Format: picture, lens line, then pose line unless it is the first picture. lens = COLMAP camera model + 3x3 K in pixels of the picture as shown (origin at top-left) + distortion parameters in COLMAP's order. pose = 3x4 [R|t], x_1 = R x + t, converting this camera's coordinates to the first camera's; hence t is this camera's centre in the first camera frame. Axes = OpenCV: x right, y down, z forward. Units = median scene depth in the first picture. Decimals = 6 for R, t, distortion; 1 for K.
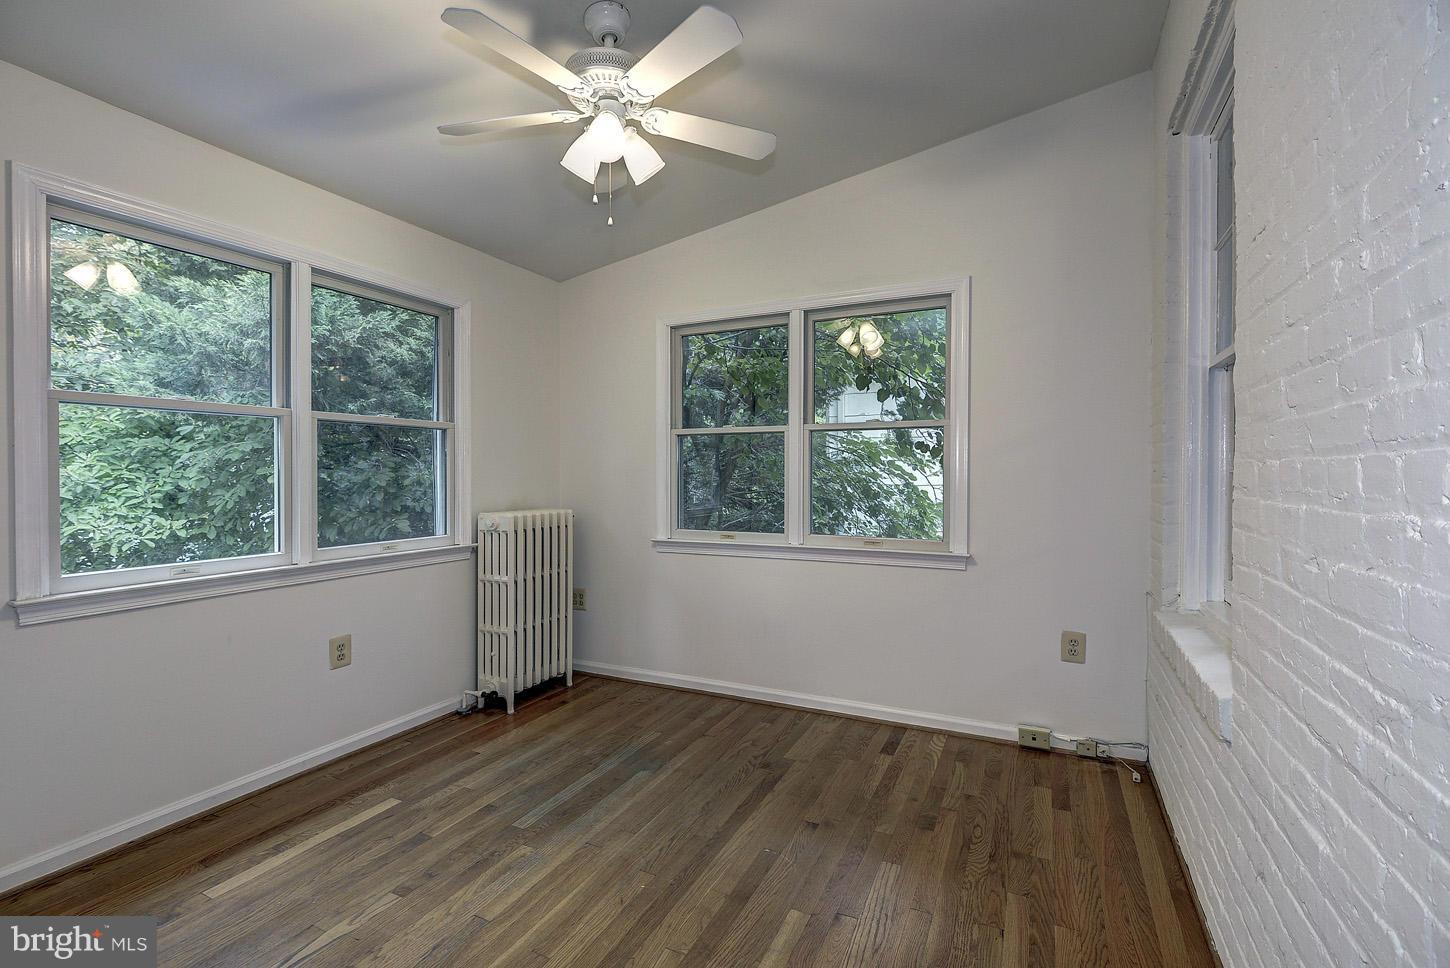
lens RADIAL K [[699.6, 0, 723.8], [0, 699.6, 479.8], [0, 0, 1]] dist [0.005666, -0.001753]
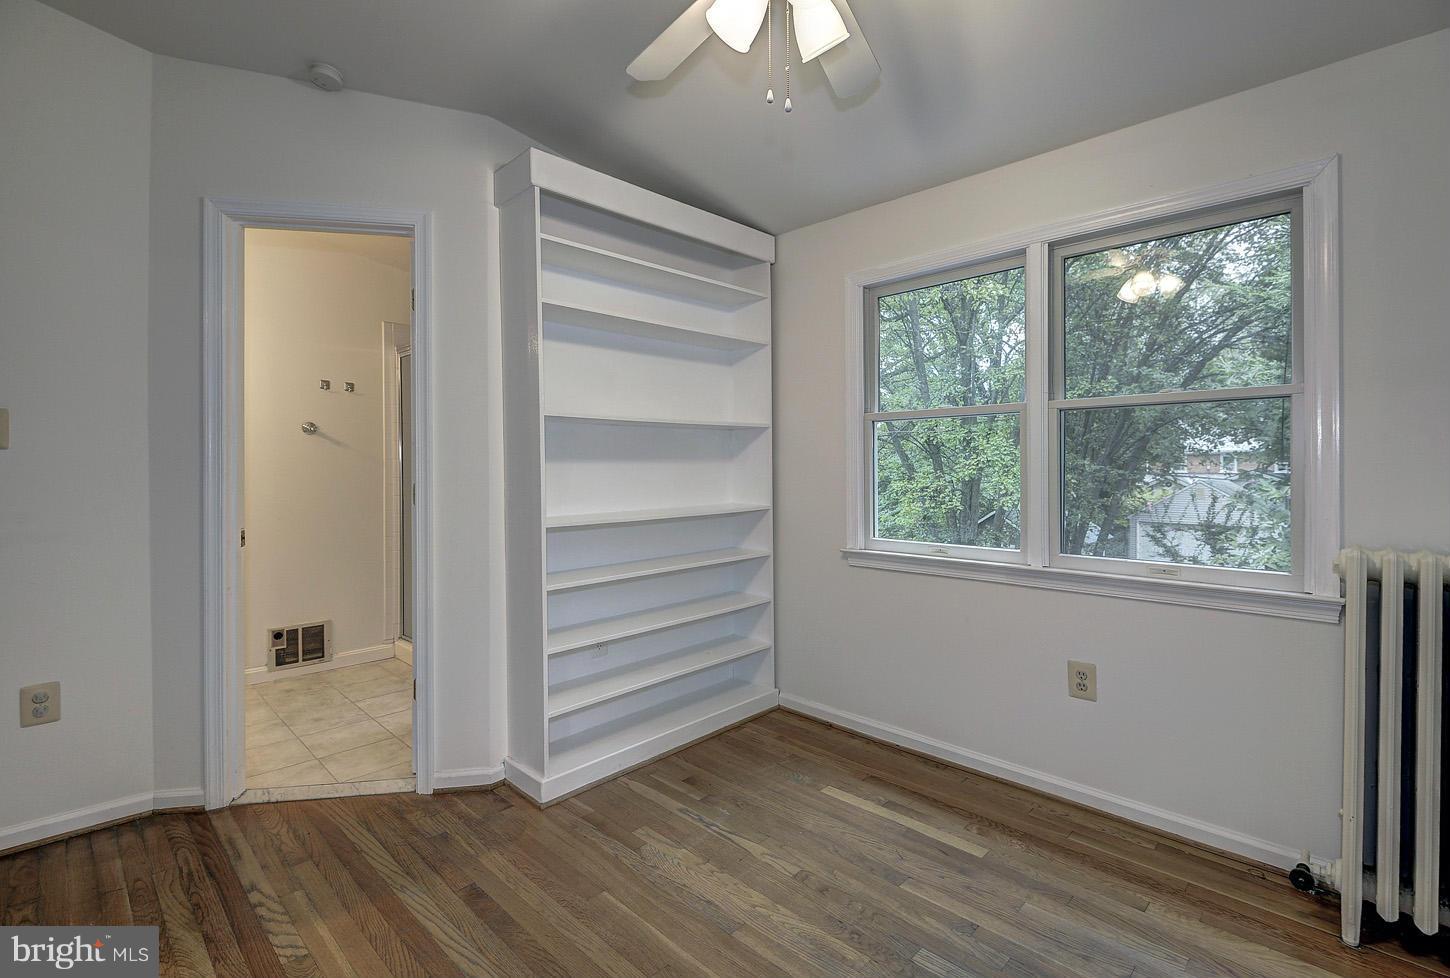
lens RADIAL K [[661.7, 0, 725.1], [0, 661.7, 473.4], [0, 0, 1]] dist [-0.005660, -0.001475]
pose [[-0.333036, 0.010167, -0.942859, 0.358382], [-0.008686, 0.999866, 0.013850, -0.011870], [0.942874, 0.012802, -0.332903, 0.891292]]
